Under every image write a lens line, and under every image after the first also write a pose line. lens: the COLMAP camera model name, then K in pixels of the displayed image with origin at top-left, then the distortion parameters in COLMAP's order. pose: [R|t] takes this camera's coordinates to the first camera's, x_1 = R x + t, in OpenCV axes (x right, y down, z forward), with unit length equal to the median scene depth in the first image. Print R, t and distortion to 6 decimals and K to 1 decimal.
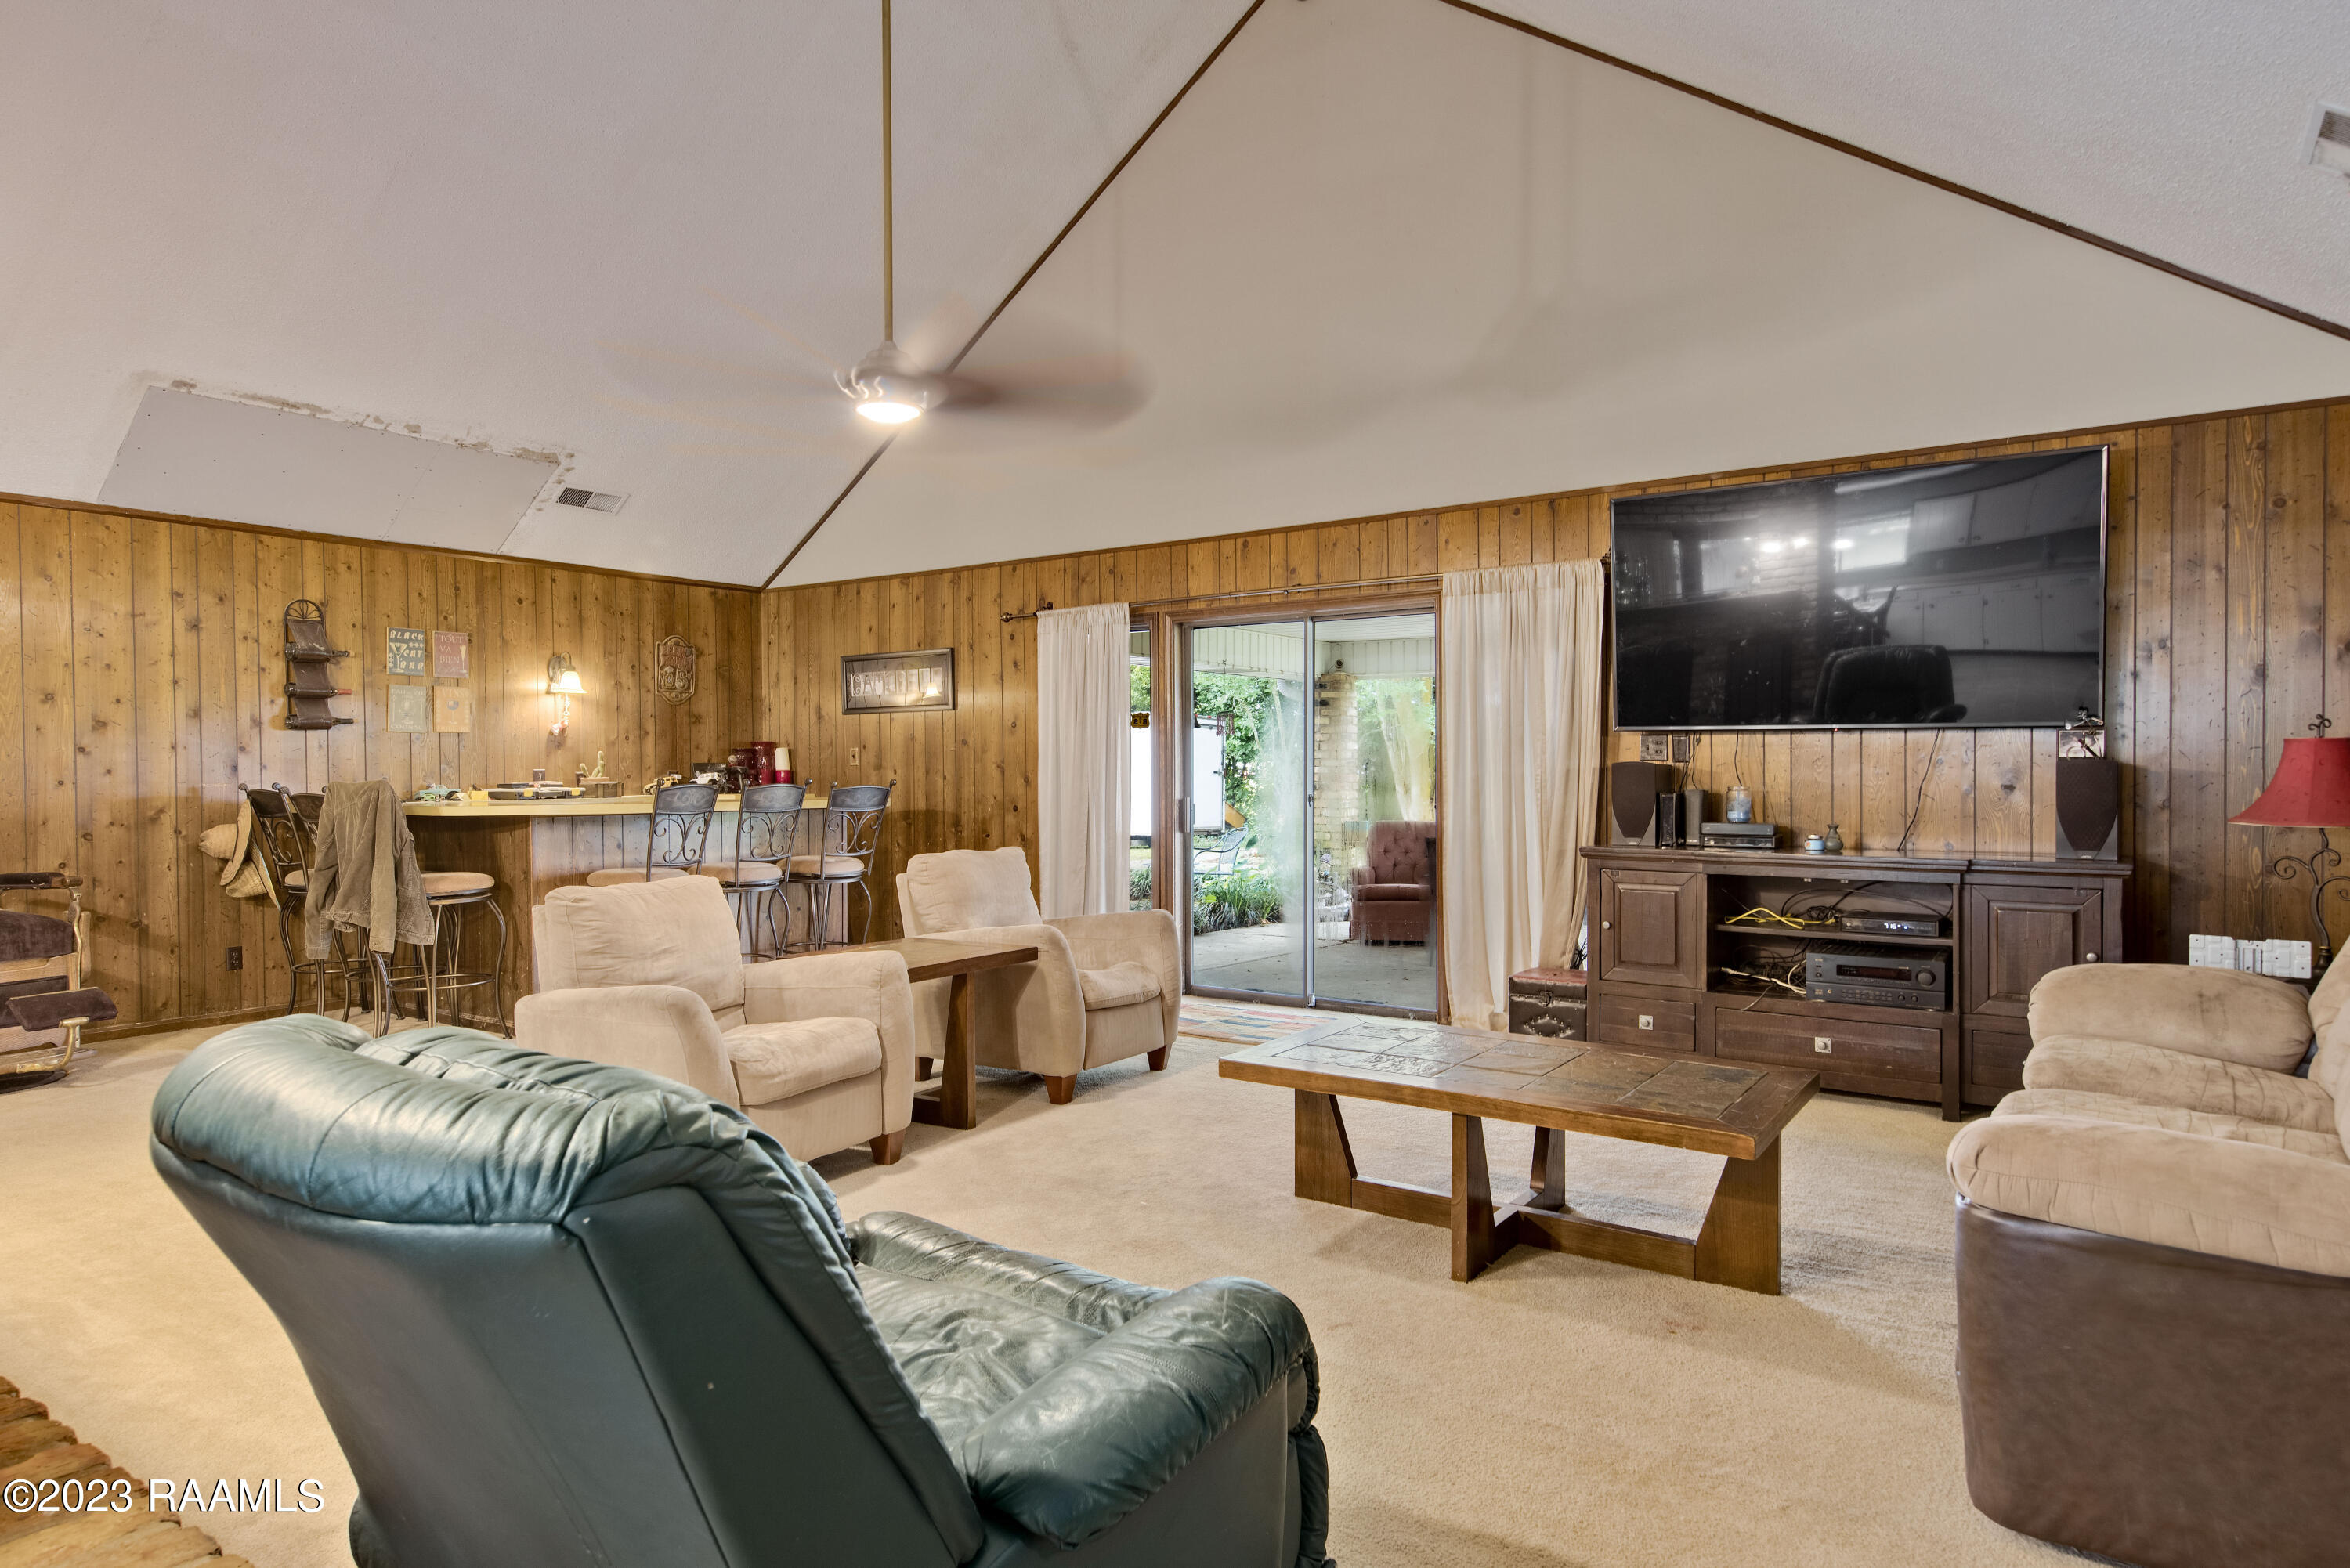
lens RADIAL K [[1314.4, 0, 1166.9], [0, 1314.4, 785.9], [0, 0, 1]] dist [0.003911, 0.001148]
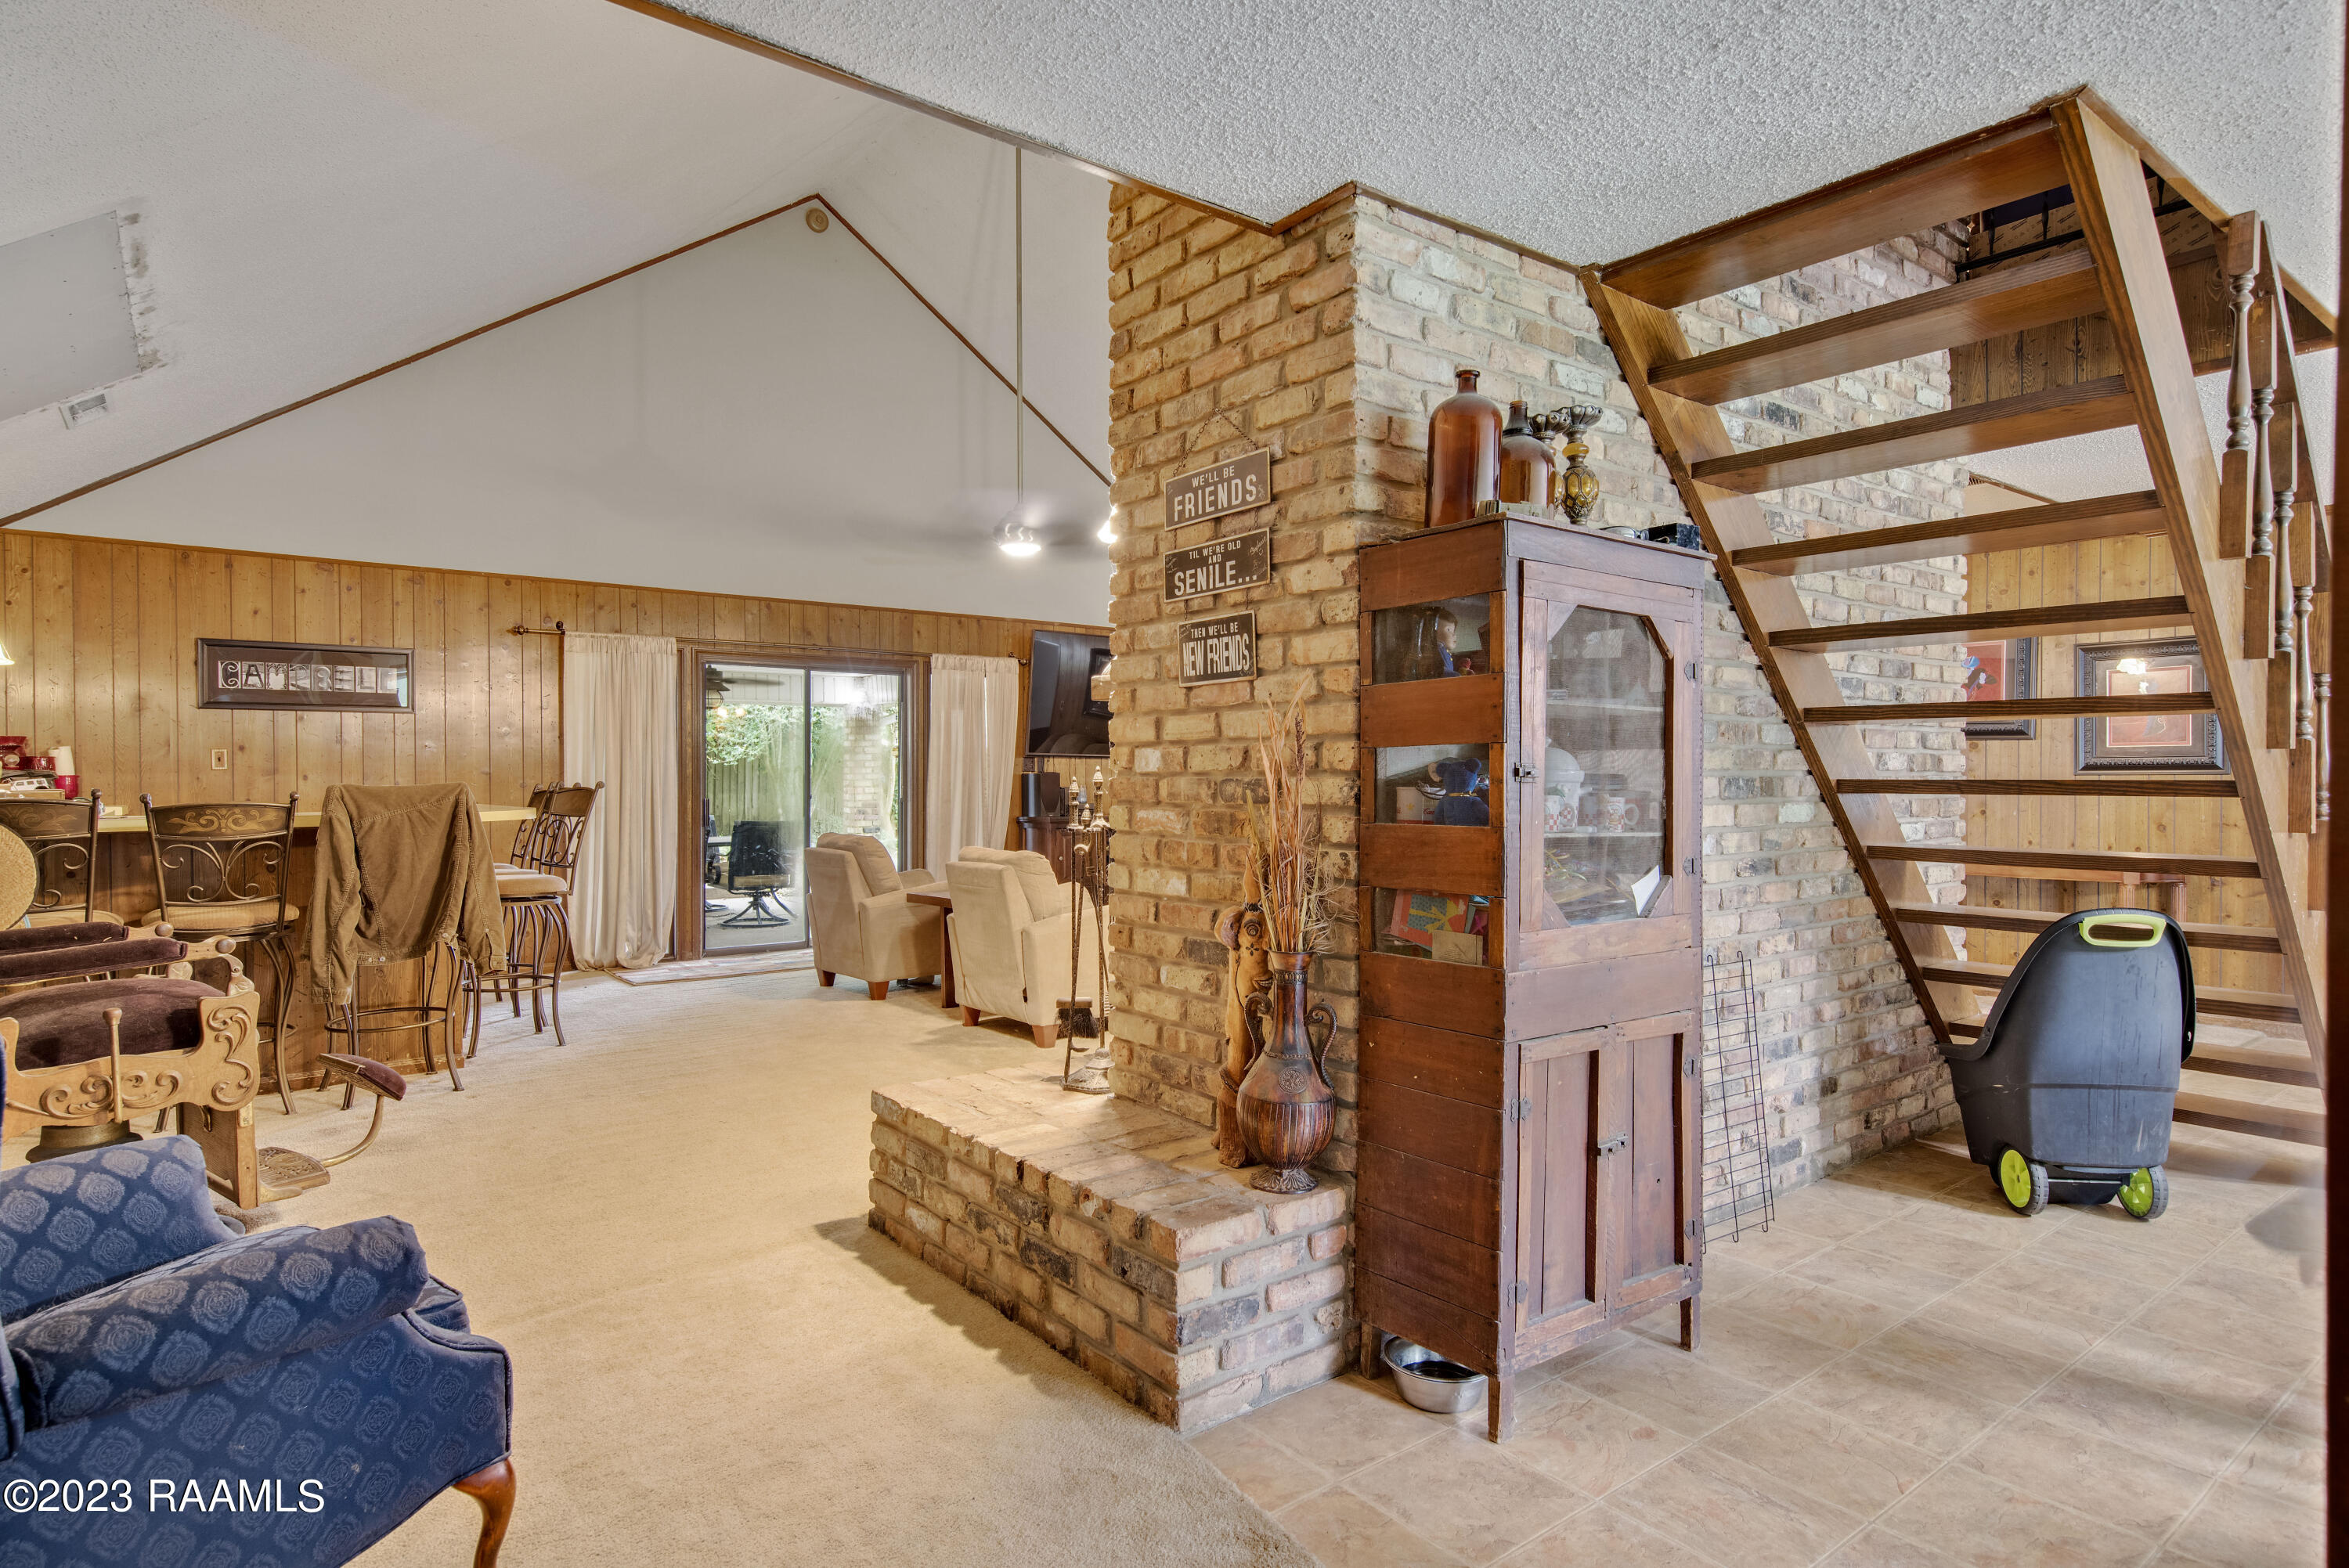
lens RADIAL K [[1215.1, 0, 1170.6], [0, 1215.1, 774.2], [0, 0, 1]] dist [-0.001521, -0.000194]
pose [[0.309682, 0.008908, 0.950798, -0.897939], [0.017744, 0.999728, -0.015146, 0.008463], [-0.950675, 0.021561, 0.309440, 0.221728]]
